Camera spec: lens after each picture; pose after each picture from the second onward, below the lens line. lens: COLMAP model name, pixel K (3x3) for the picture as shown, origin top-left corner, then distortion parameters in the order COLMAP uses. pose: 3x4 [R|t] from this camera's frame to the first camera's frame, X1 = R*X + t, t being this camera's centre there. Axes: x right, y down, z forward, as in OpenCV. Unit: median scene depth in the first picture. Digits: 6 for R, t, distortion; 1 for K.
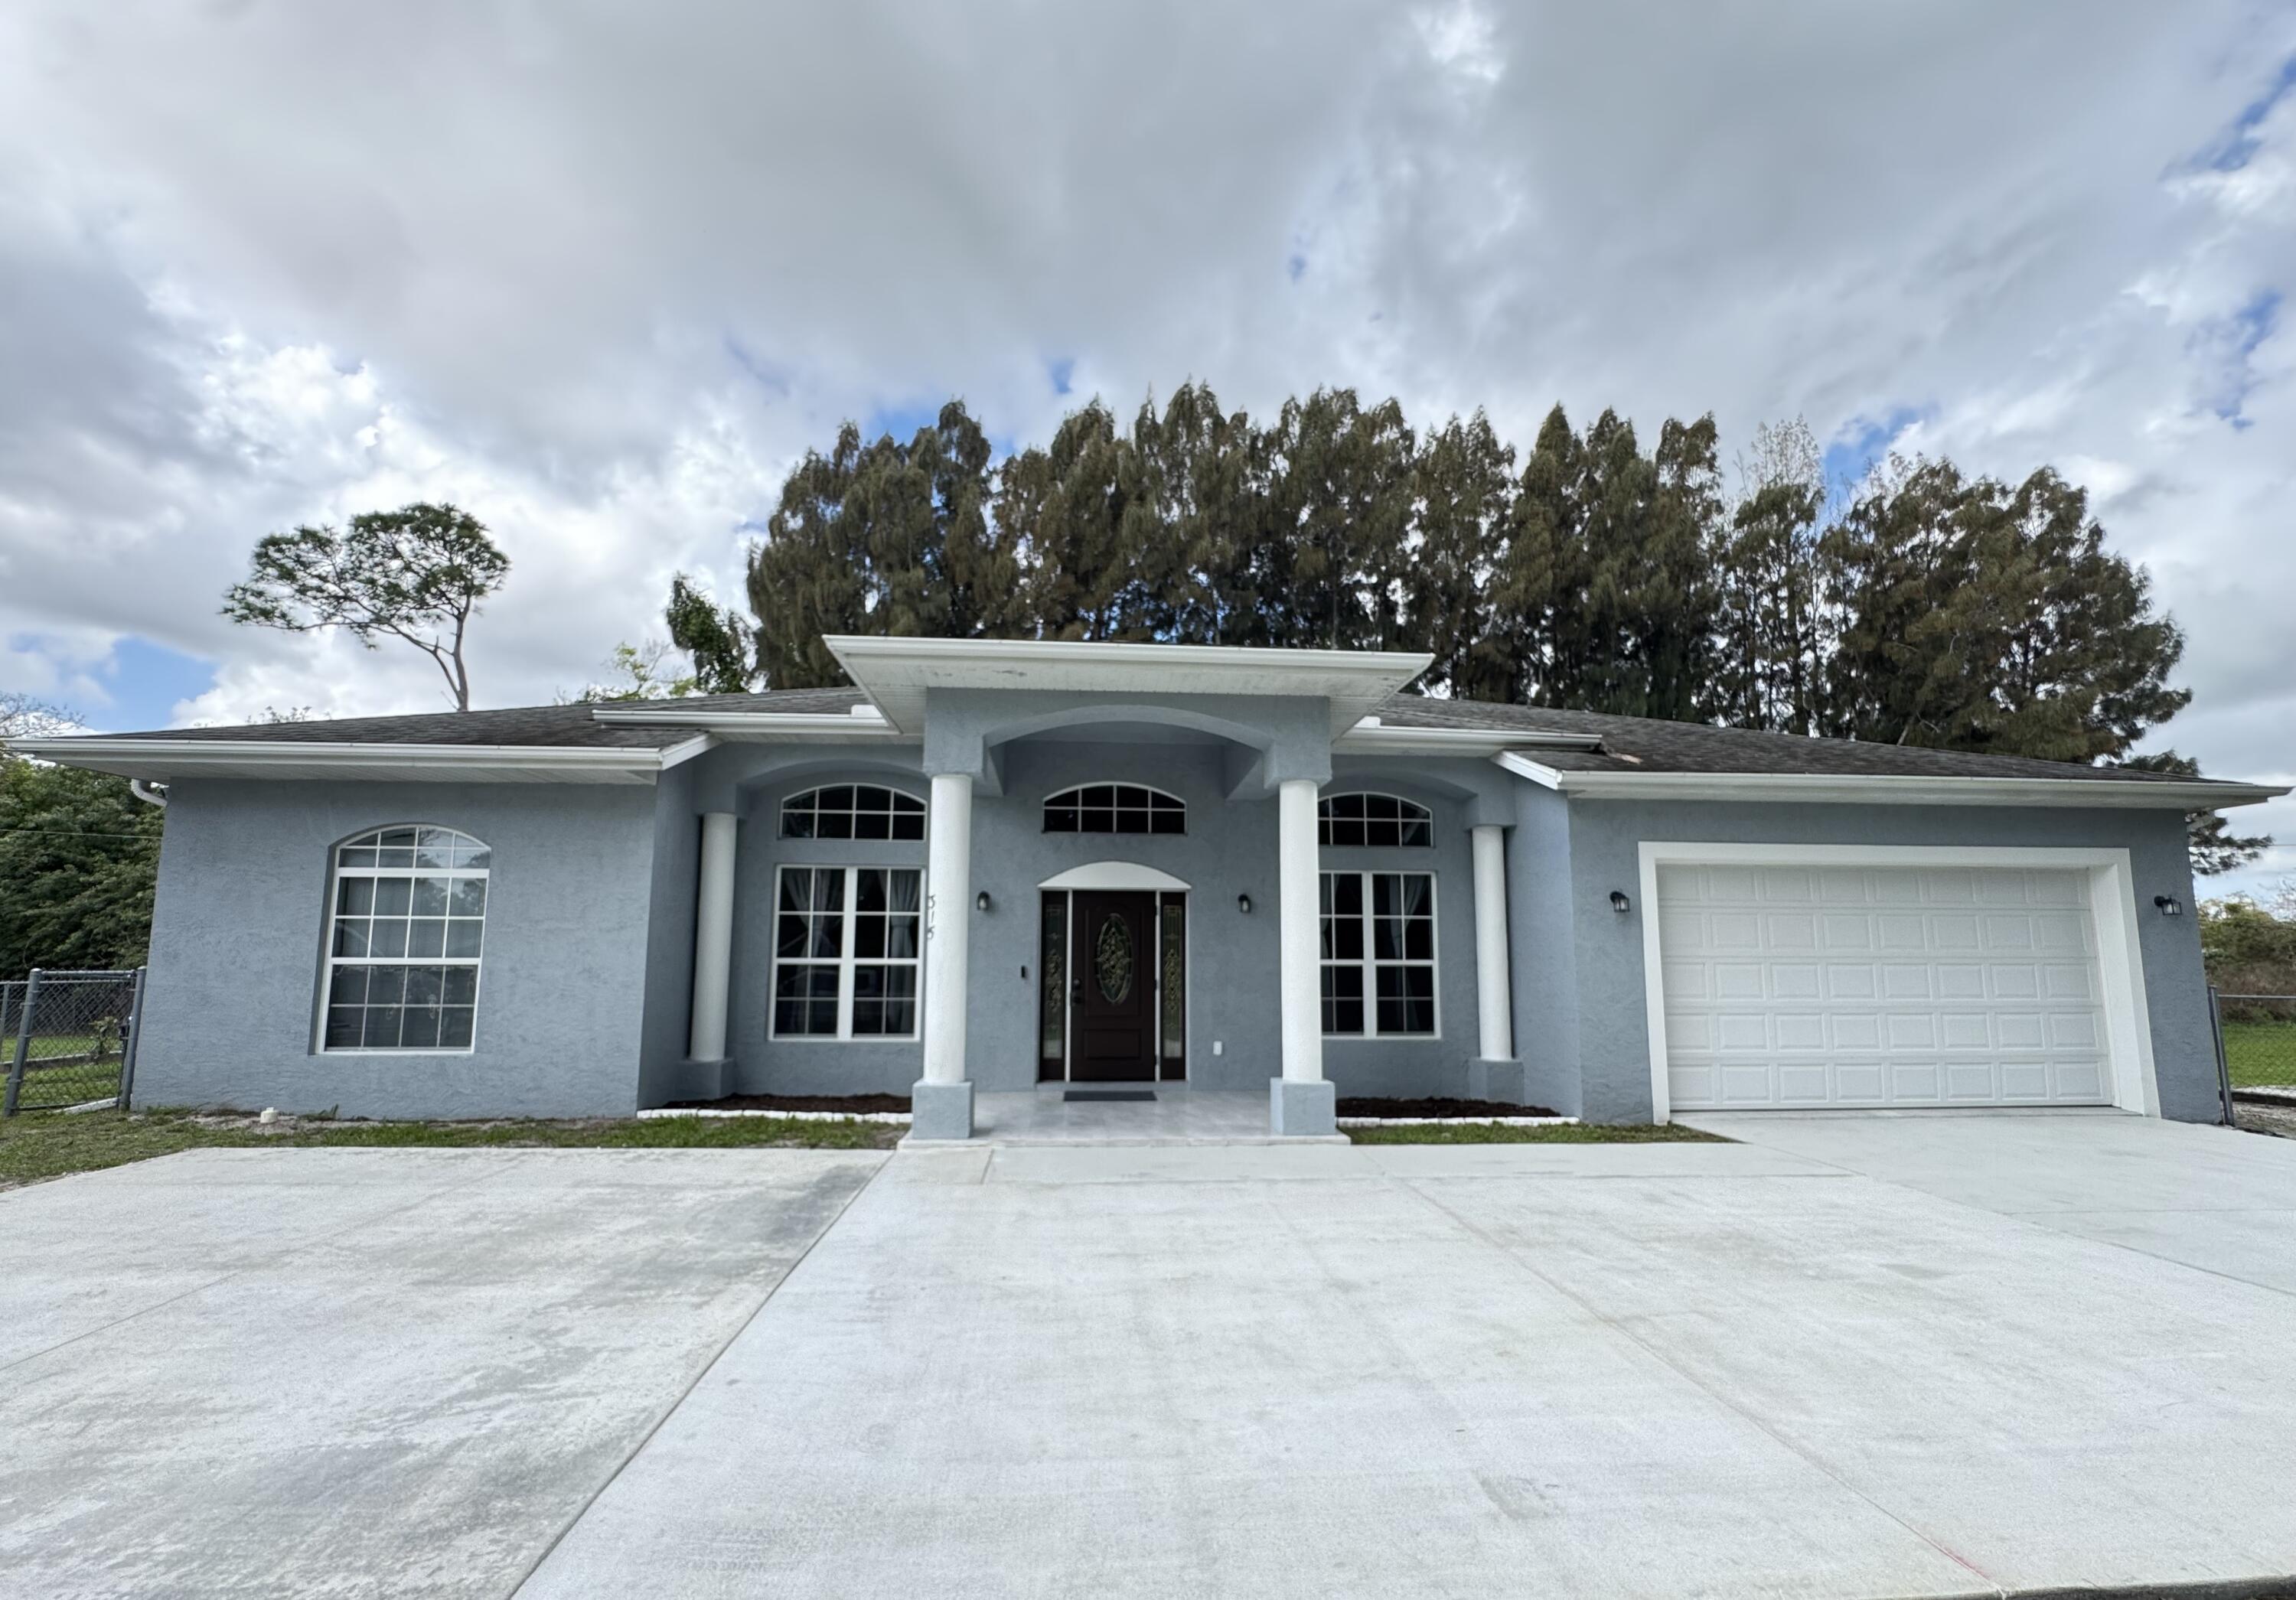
lens RADIAL K [[947.0, 0, 1143.6], [0, 947.0, 884.8], [0, 0, 1]] dist [-0.001275, -0.000109]
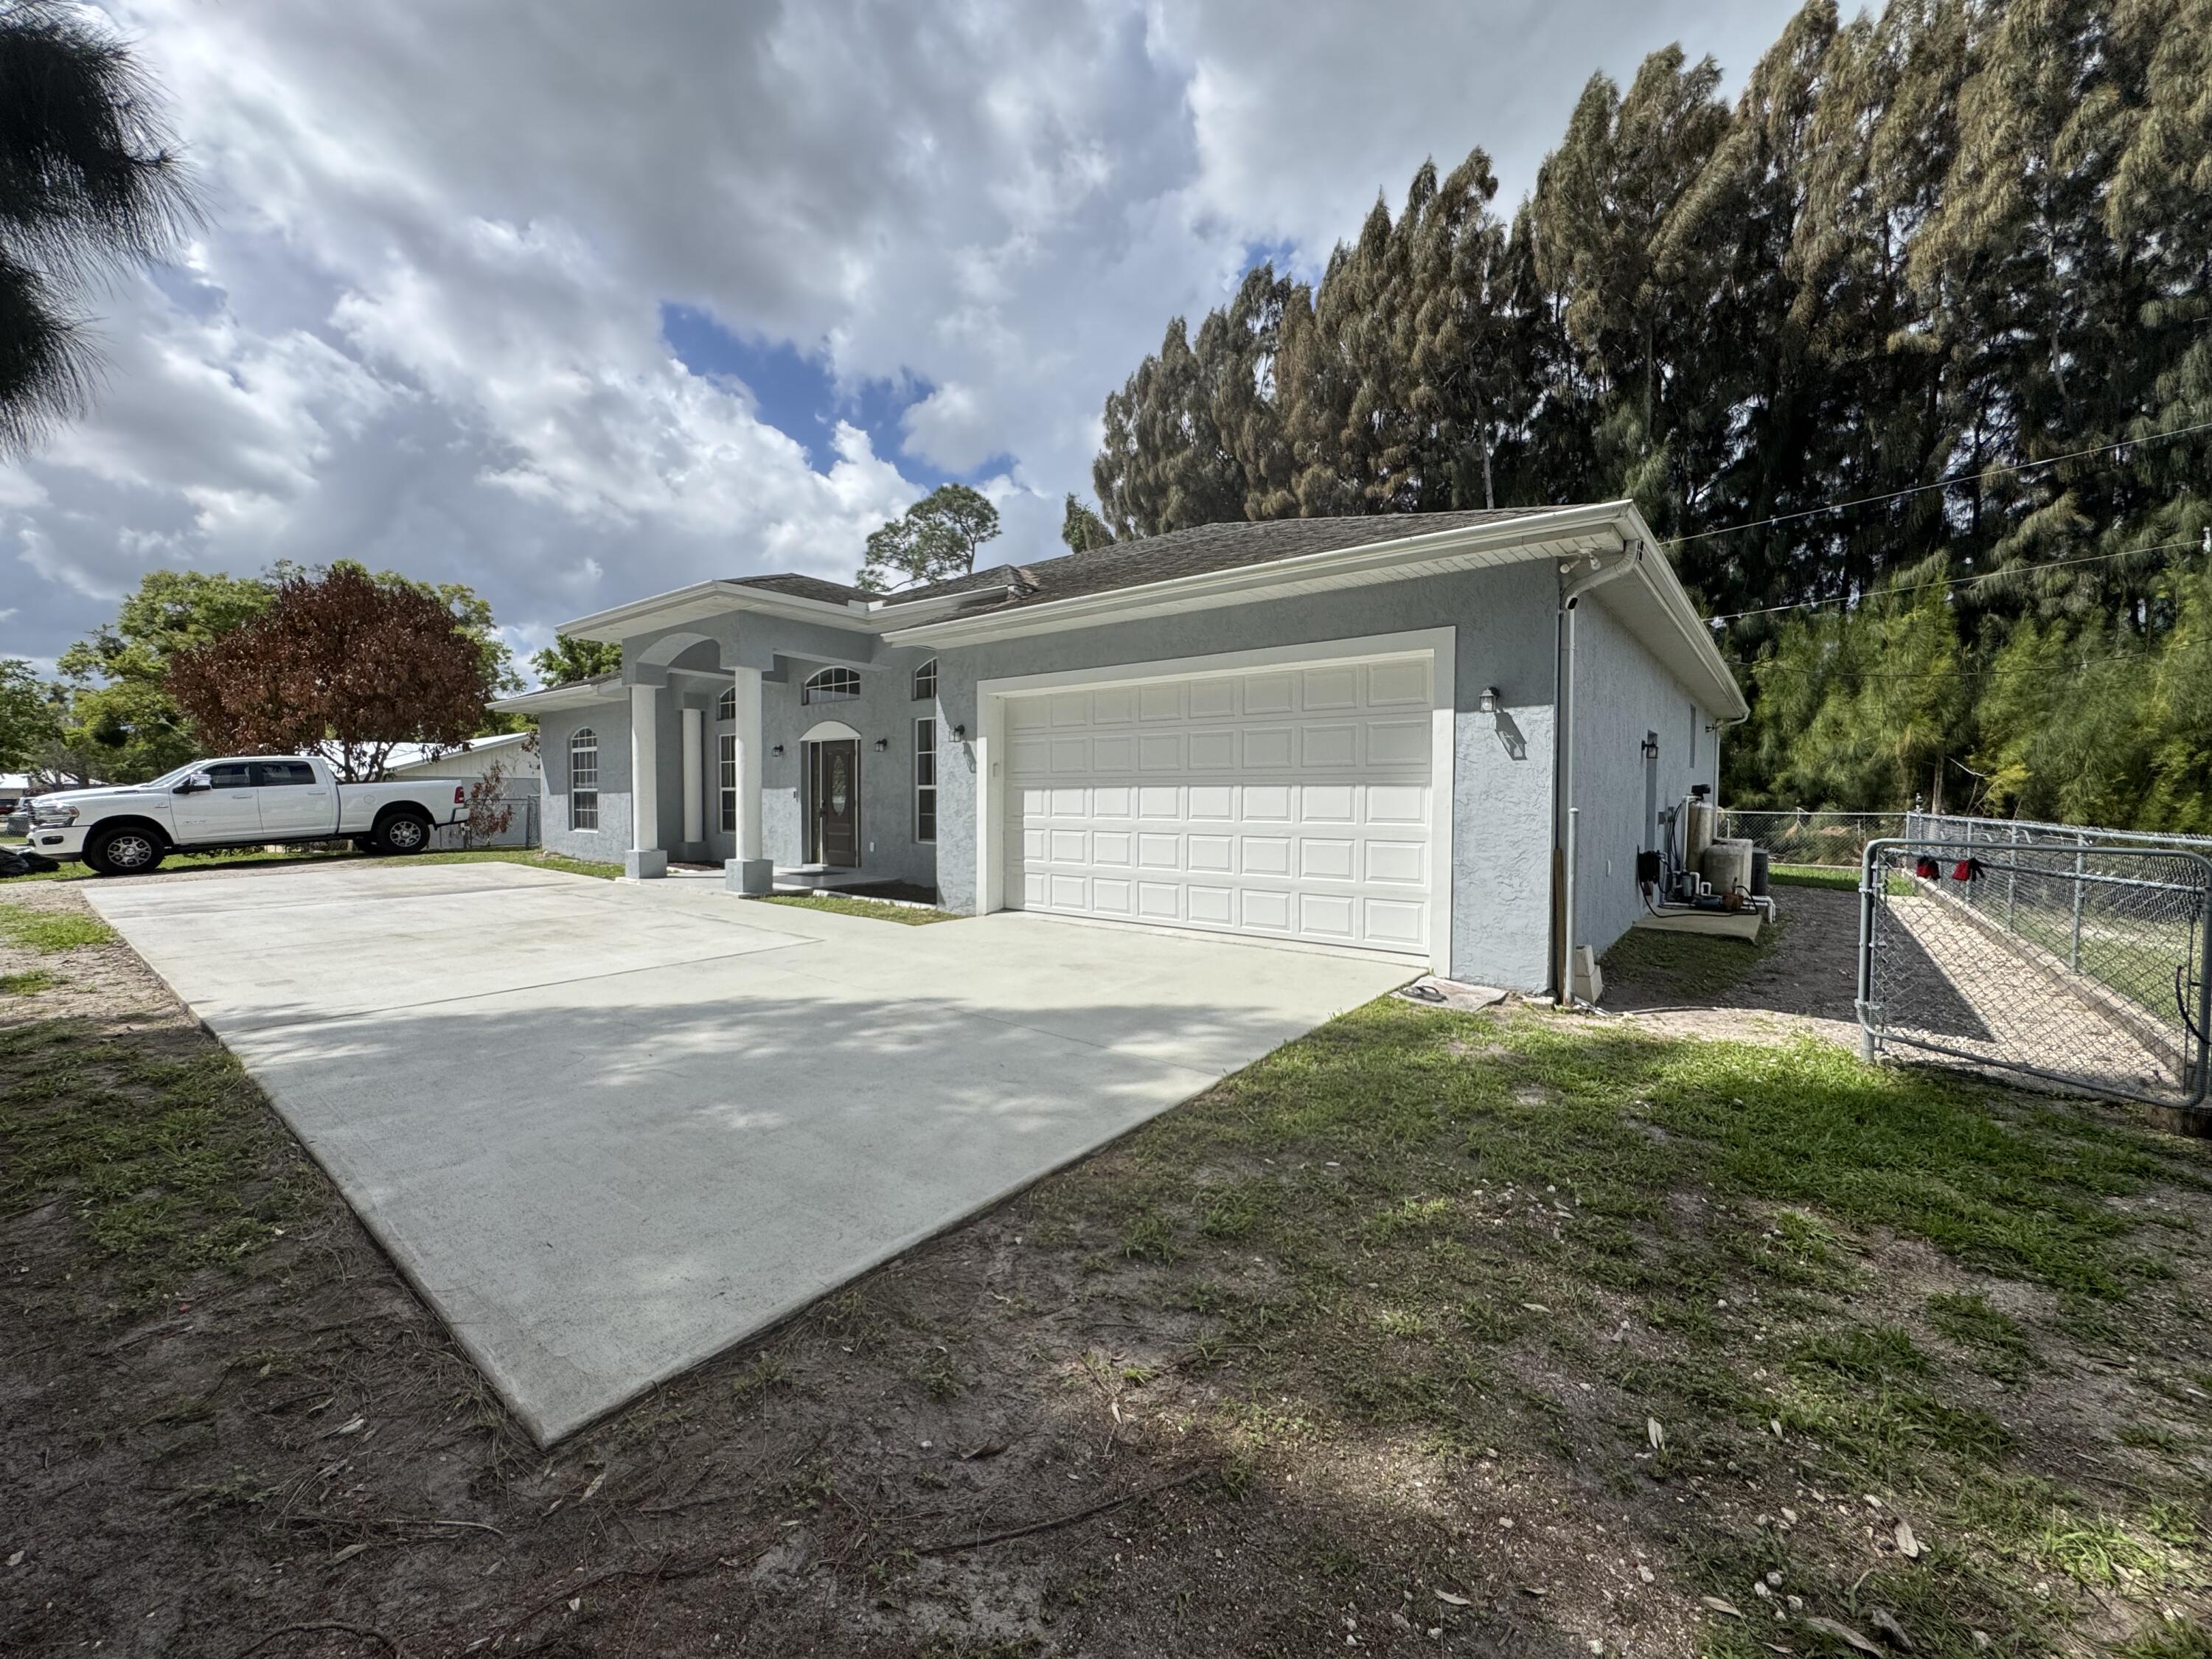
lens RADIAL K [[887.2, 0, 1106.0], [0, 887.2, 829.5], [0, 0, 1]] dist [-0.005089, 0.000412]
pose [[0.721310, 0.021973, -0.692263, 1.254625], [0.069170, 0.992215, 0.103565, 0.030568], [0.689149, -0.122586, 0.714175, 0.277514]]
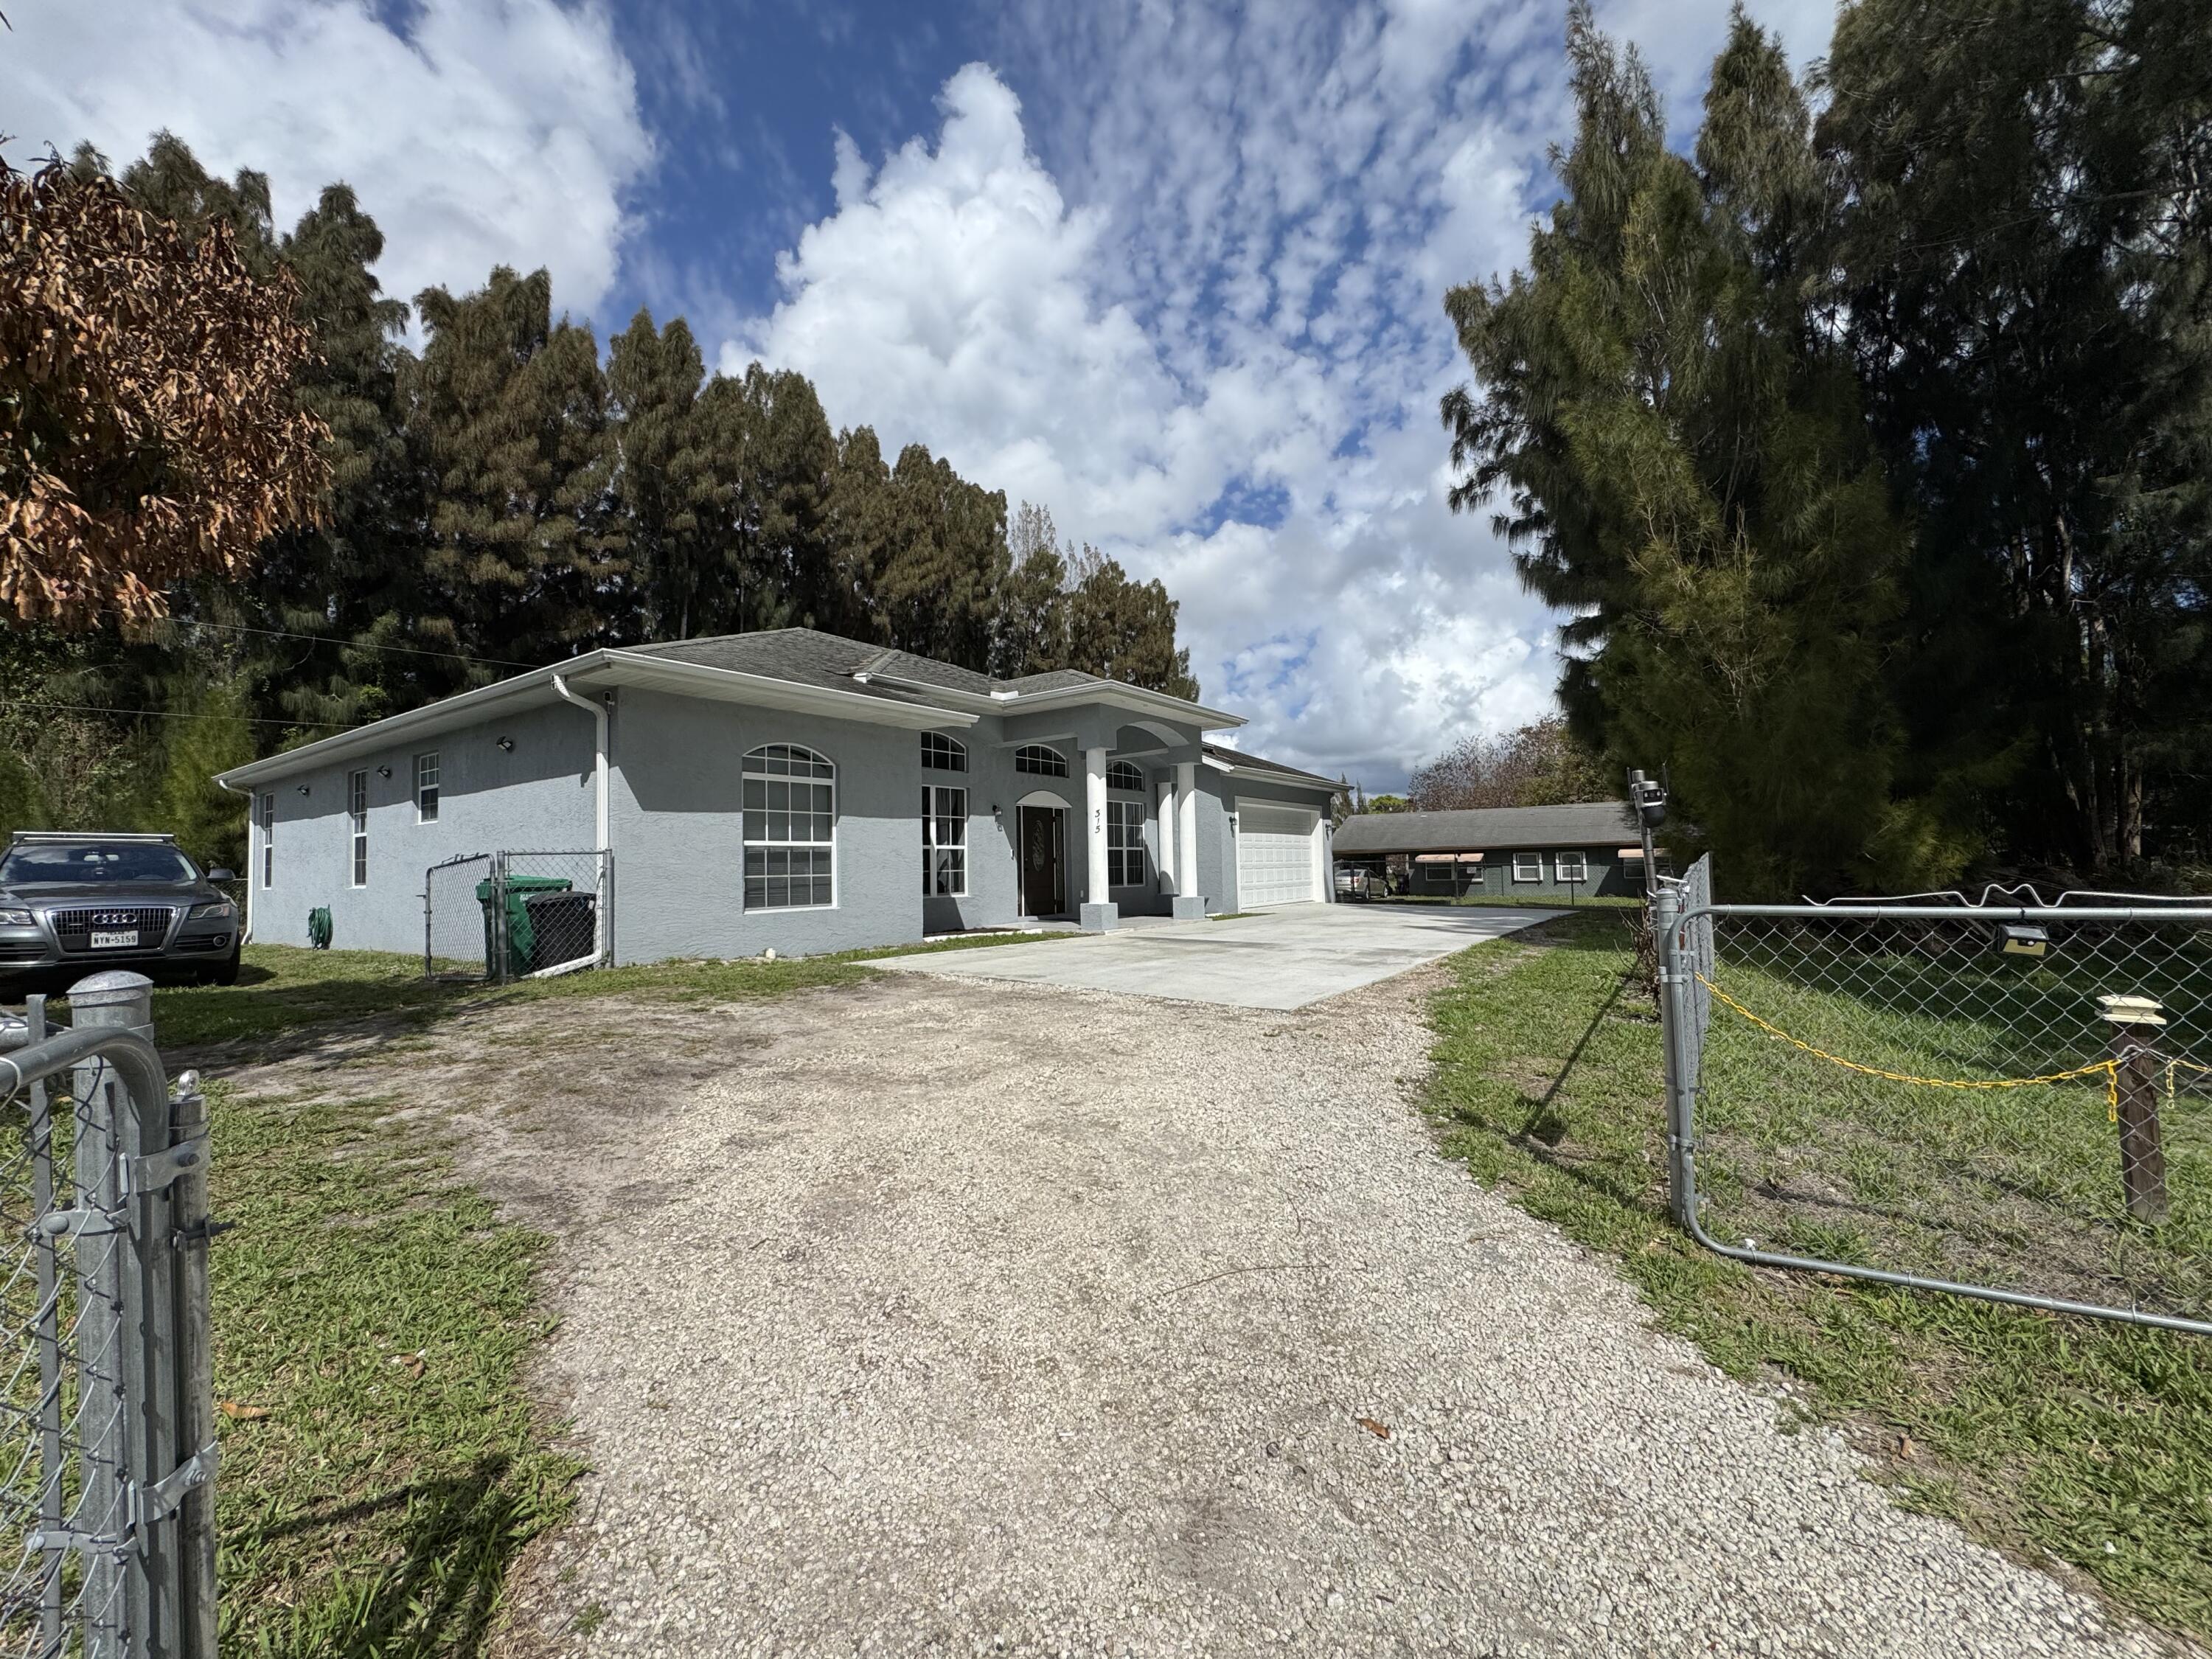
lens RADIAL K [[887.2, 0, 1106.0], [0, 887.2, 829.5], [0, 0, 1]] dist [-0.005089, 0.000412]
pose [[0.633826, 0.020988, 0.773191, -1.231765], [-0.065842, 0.997467, 0.026899, -0.004406], [-0.770668, -0.067958, 0.633603, -0.144230]]
